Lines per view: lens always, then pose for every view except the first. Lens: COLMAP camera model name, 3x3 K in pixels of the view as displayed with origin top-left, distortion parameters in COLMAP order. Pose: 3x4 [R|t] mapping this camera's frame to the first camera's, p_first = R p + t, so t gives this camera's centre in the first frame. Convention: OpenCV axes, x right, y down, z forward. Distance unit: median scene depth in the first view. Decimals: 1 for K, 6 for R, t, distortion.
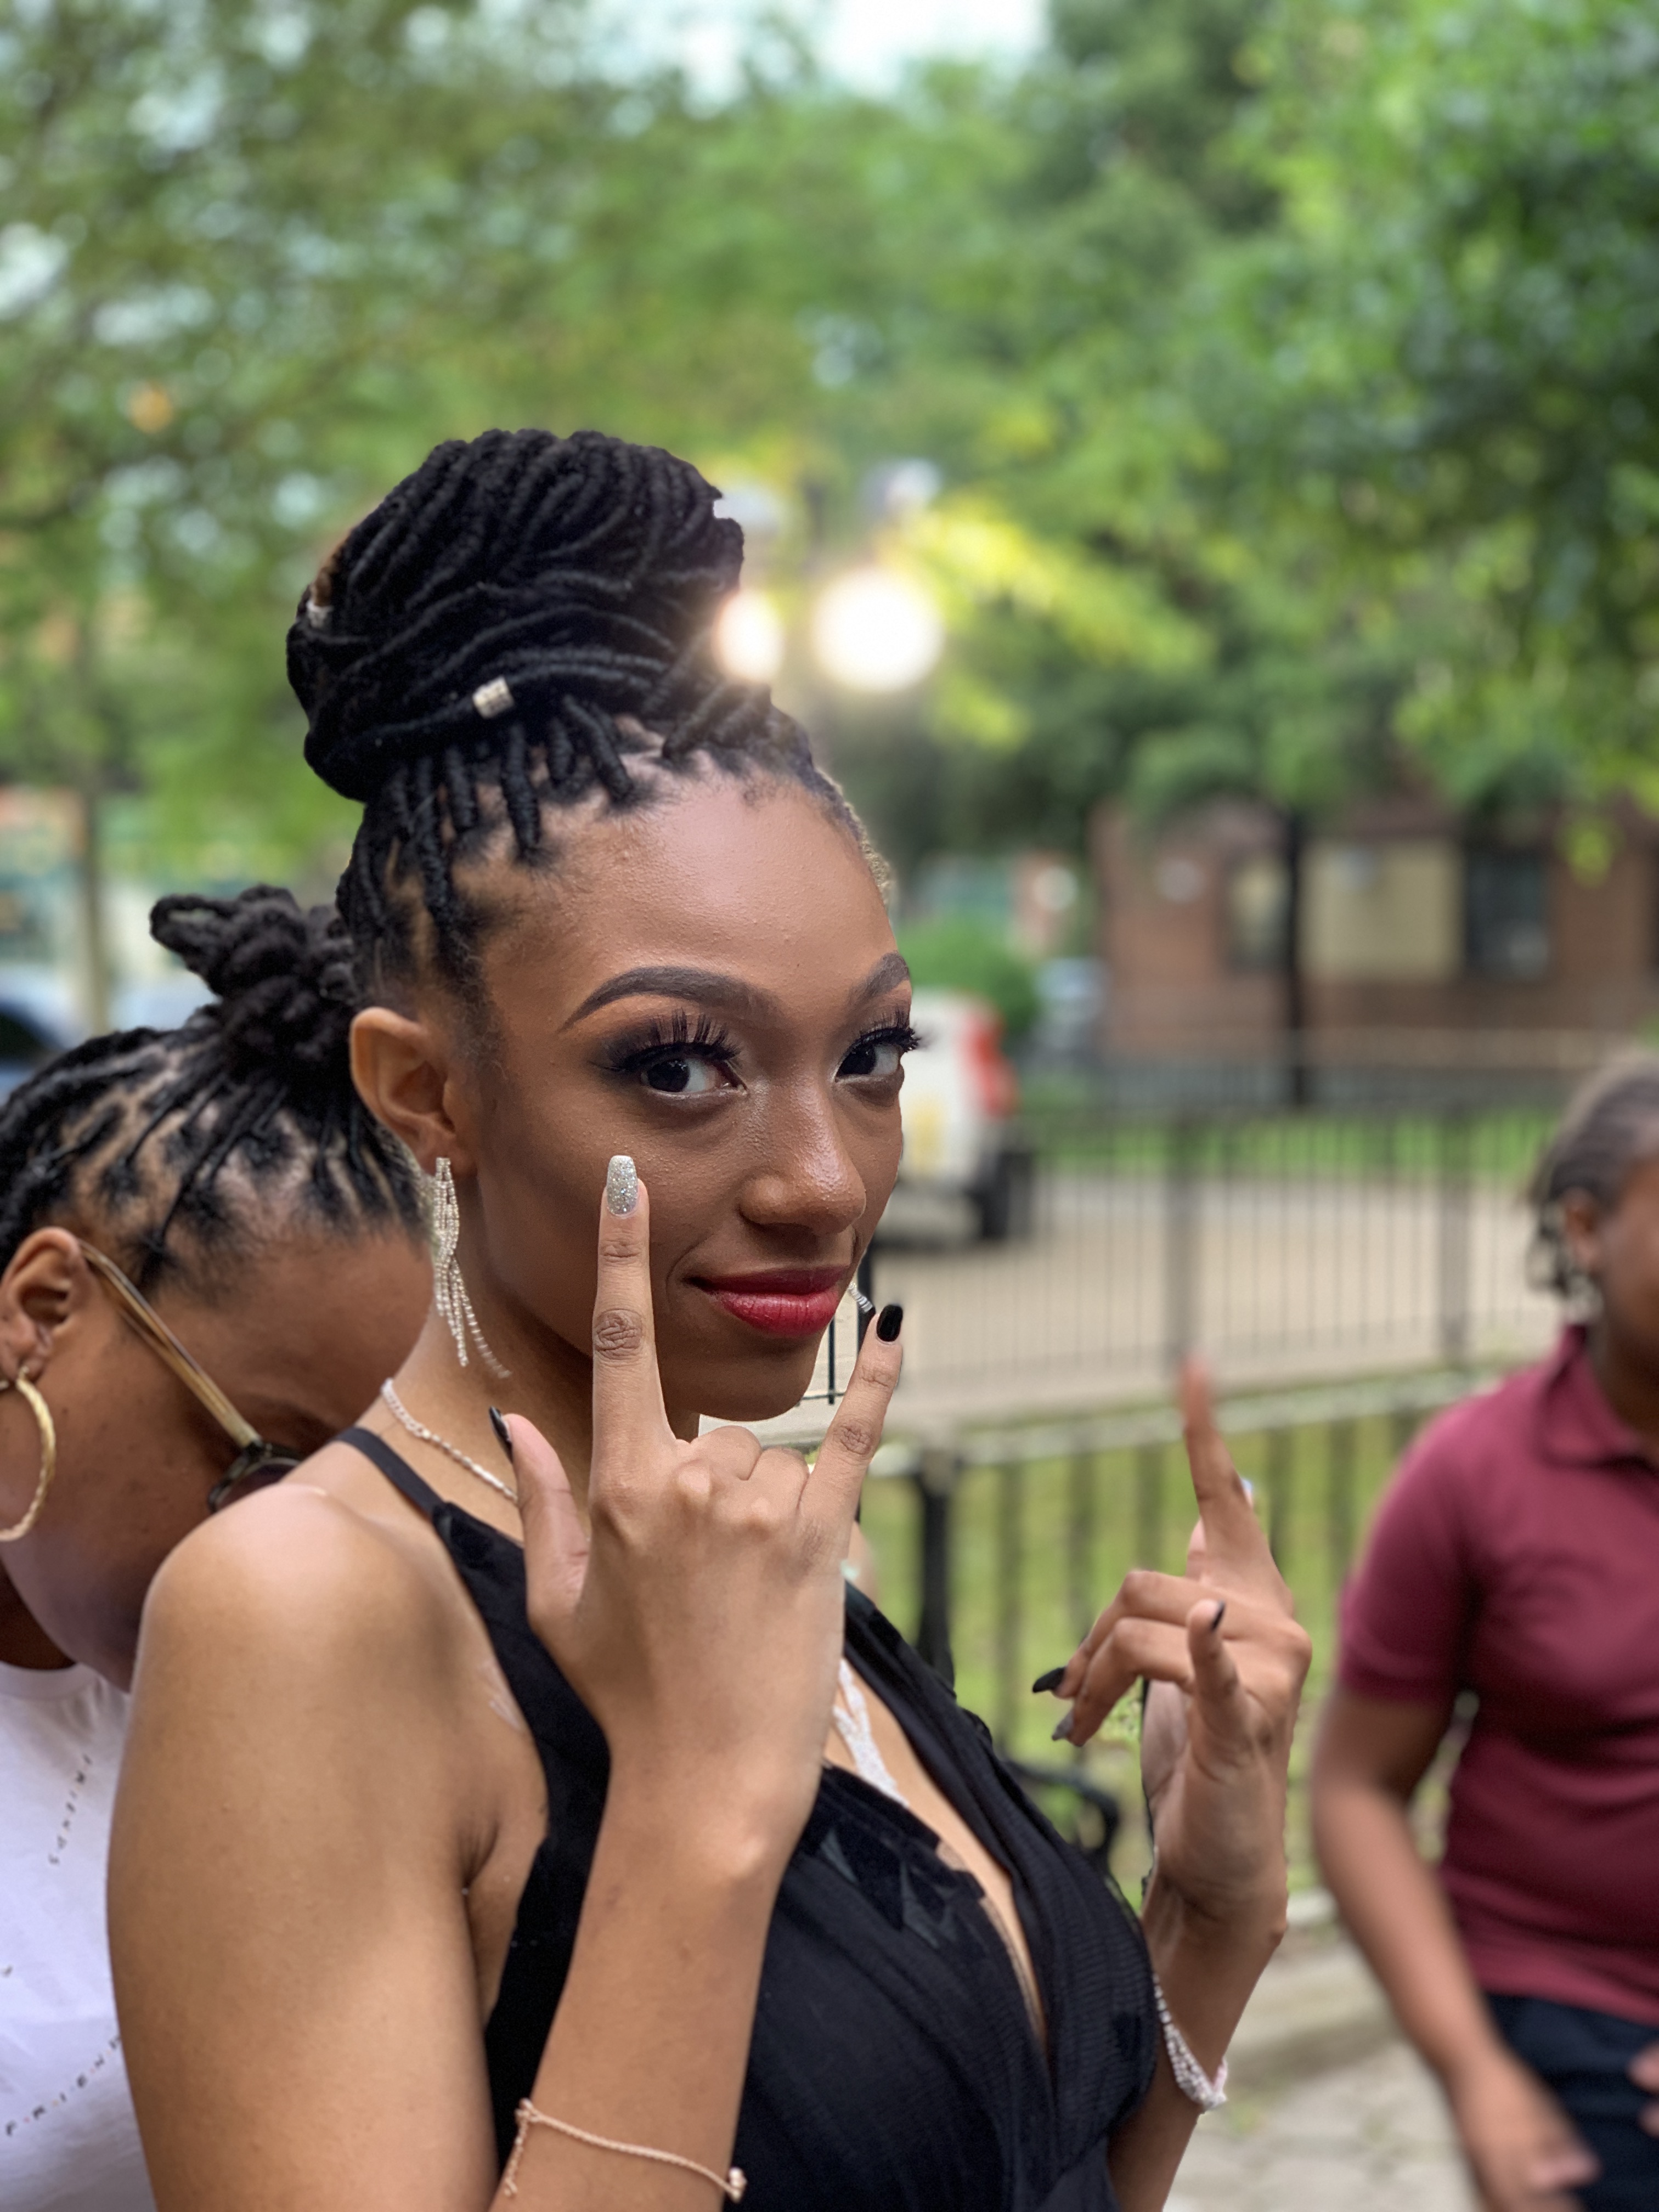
lens RADIAL K [[3526.0, 0, 826.3], [0, 3526.0, 1107.9], [0, 0, 1]] dist [-0.022402, 0.000000]
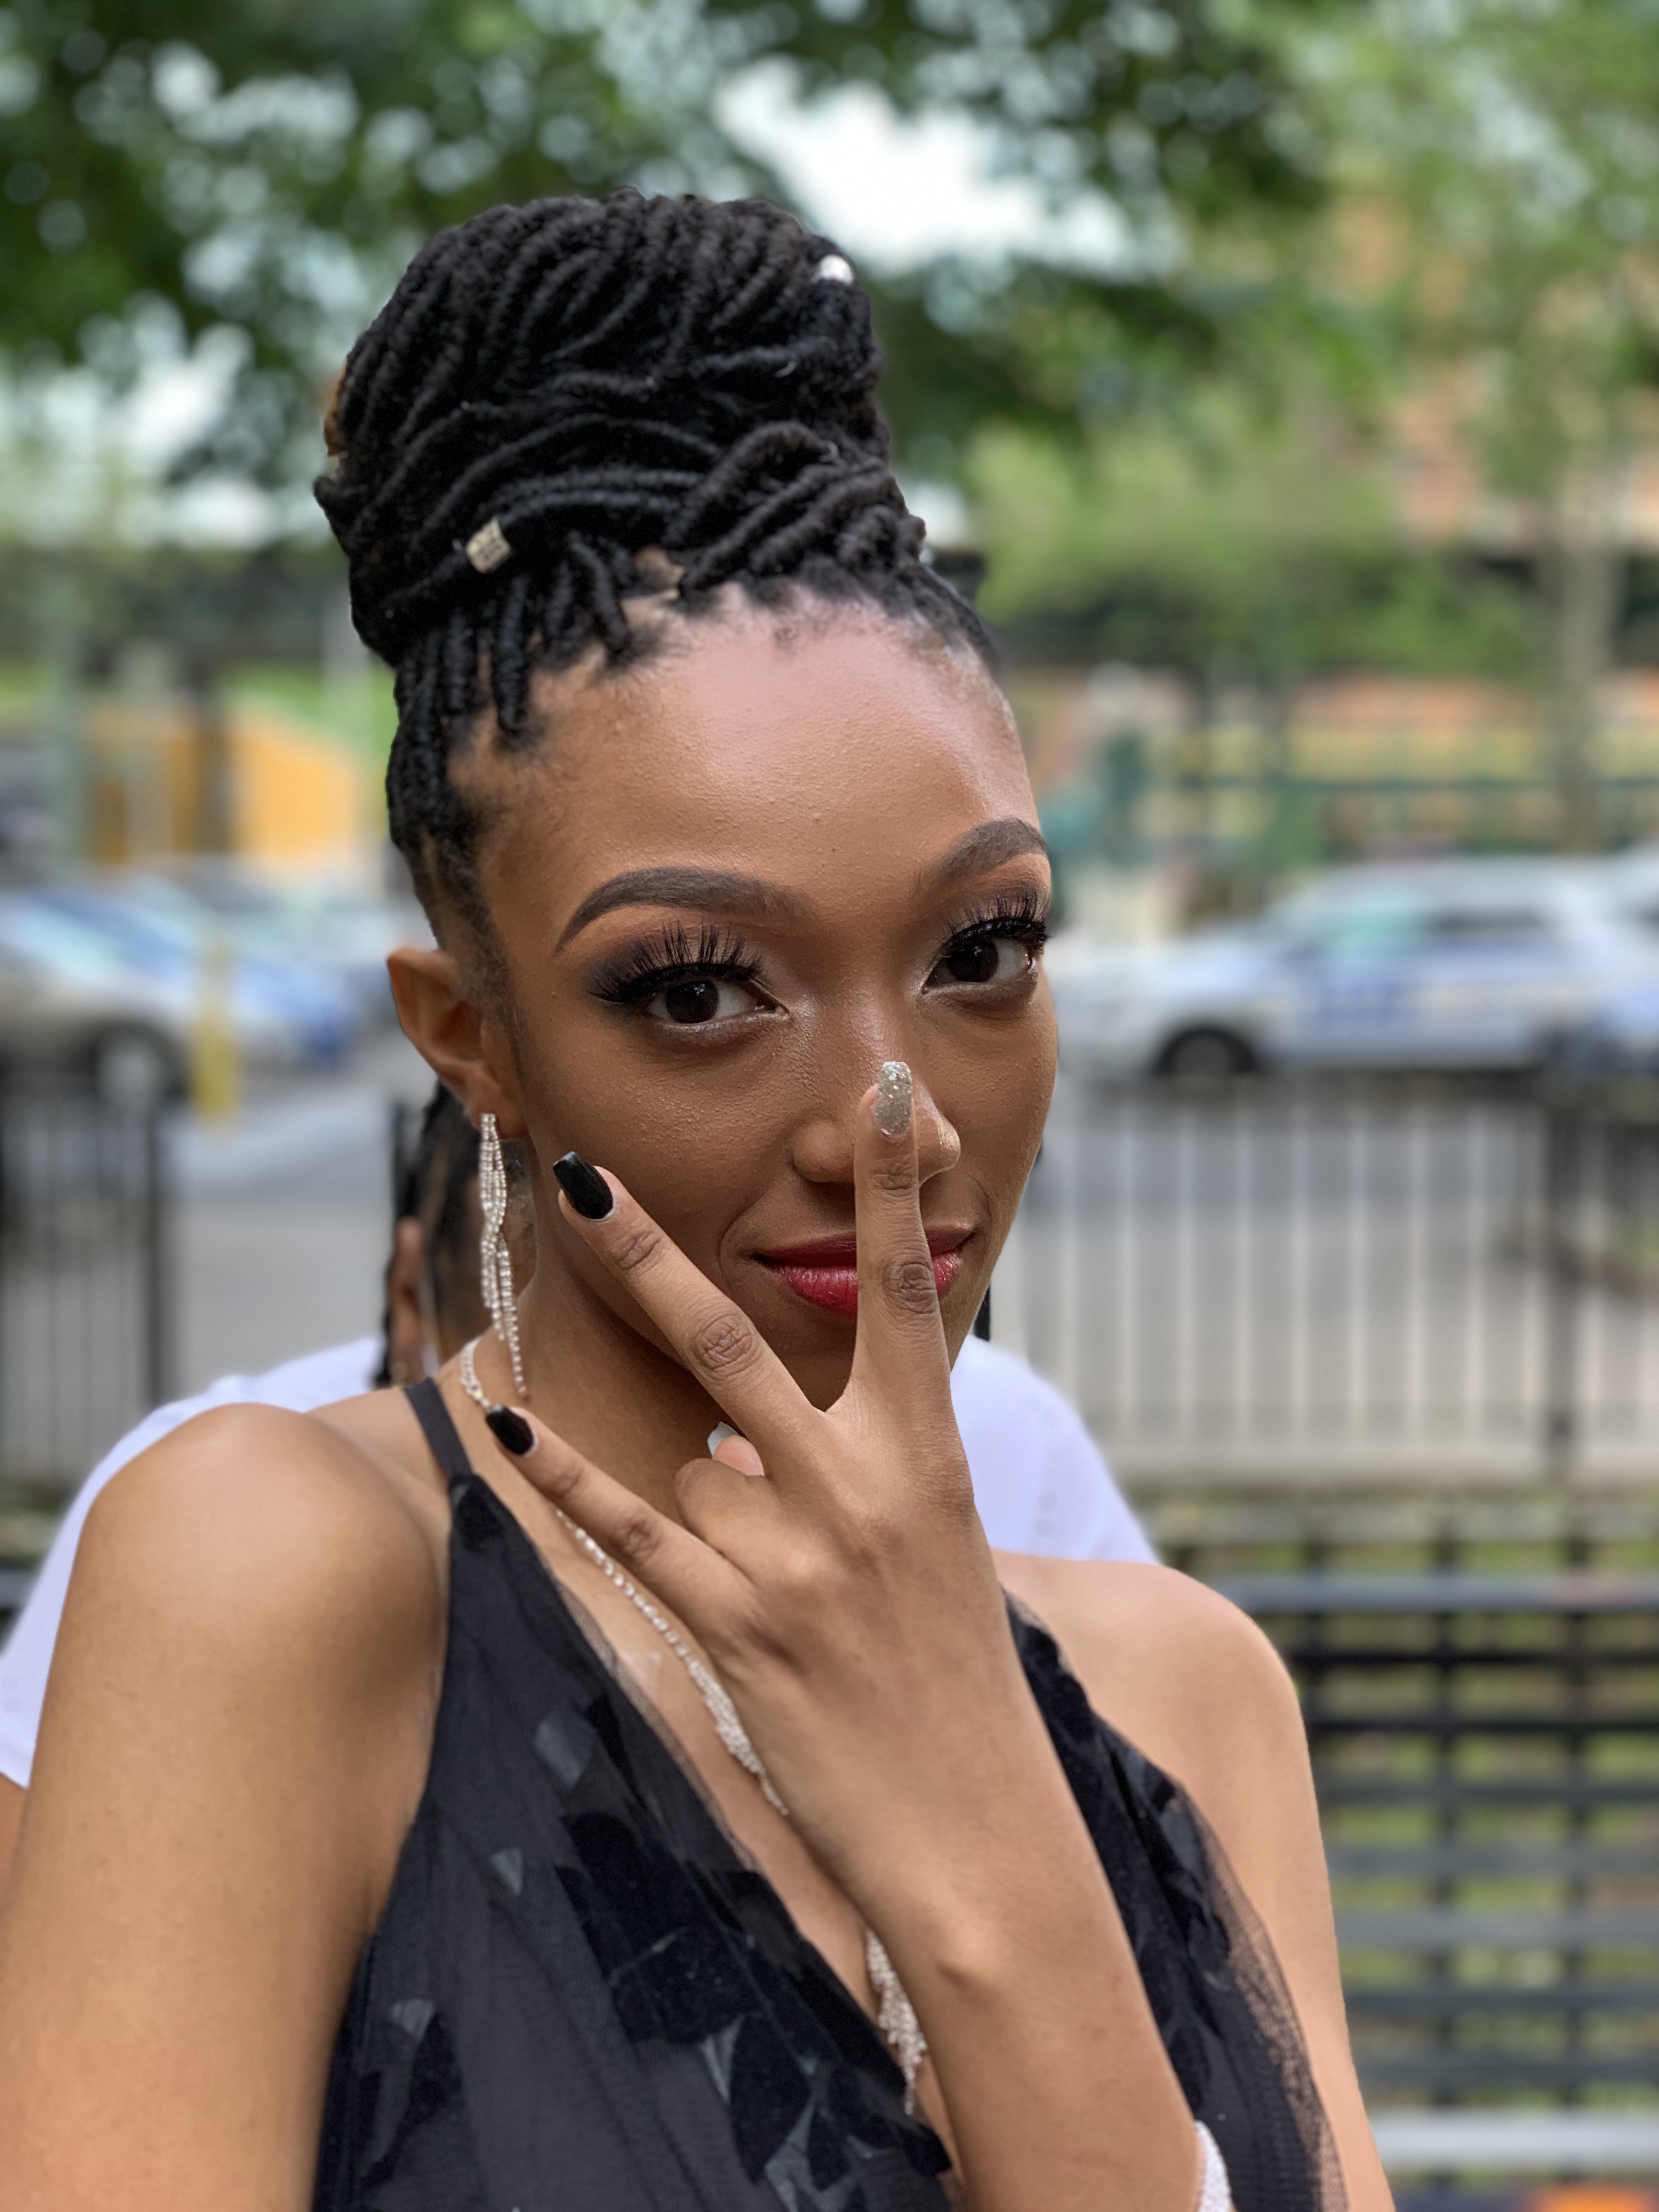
lens RADIAL K [[3526.0, 0, 832.6], [0, 3526.0, 1102.1], [0, 0, 1]] dist [-0.022402, 0.000000]
pose [[0.943614, -0.056716, -0.326152, 0.232431], [0.070375, 0.997063, 0.030222, -0.008620], [0.323480, -0.051471, 0.944834, 0.261705]]
